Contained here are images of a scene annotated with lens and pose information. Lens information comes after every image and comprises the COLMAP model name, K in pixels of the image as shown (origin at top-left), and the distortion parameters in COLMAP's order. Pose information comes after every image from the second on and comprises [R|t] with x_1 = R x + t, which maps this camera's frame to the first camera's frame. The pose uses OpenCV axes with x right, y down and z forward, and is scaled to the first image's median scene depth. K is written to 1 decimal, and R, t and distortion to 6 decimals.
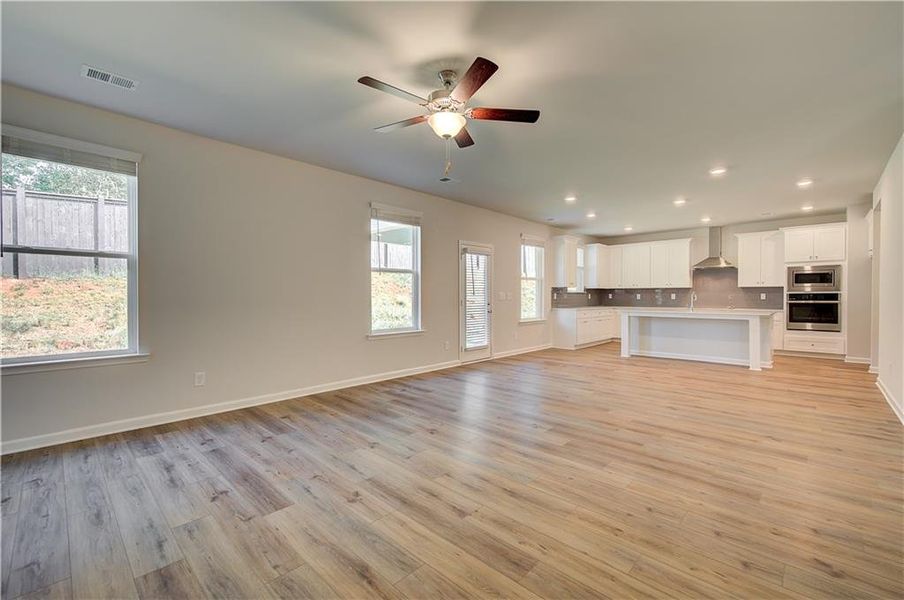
lens RADIAL K [[384.2, 0, 458.6], [0, 384.2, 299.4], [0, 0, 1]] dist [0.000863, 0.000132]
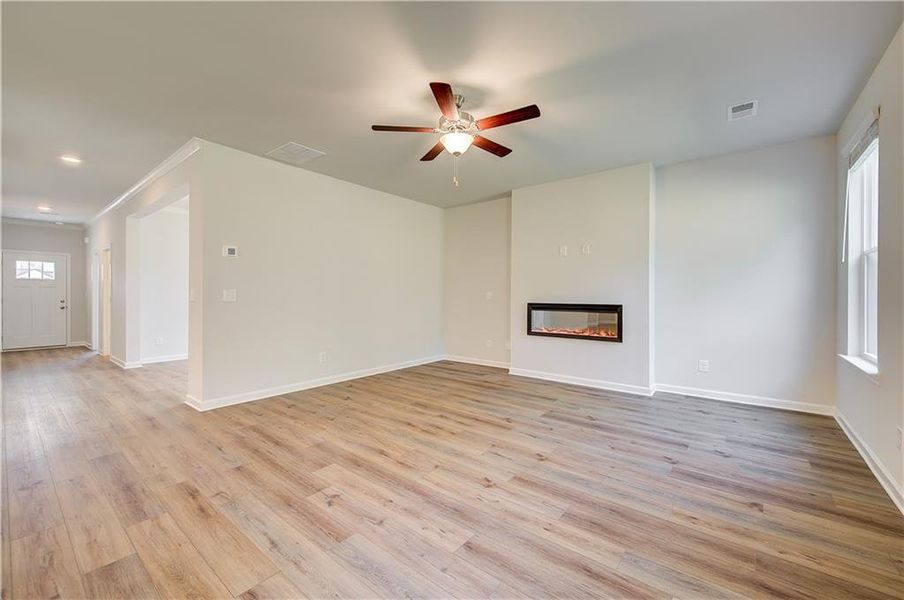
lens RADIAL K [[363.3, 0, 452.2], [0, 363.3, 294.2], [0, 0, 1]] dist [0.001848, -0.000138]
pose [[-0.997903, -0.000811, -0.064717, 0.020101], [-0.001270, 0.999974, 0.007055, -0.007412], [0.064709, 0.007122, -0.997879, 0.789105]]
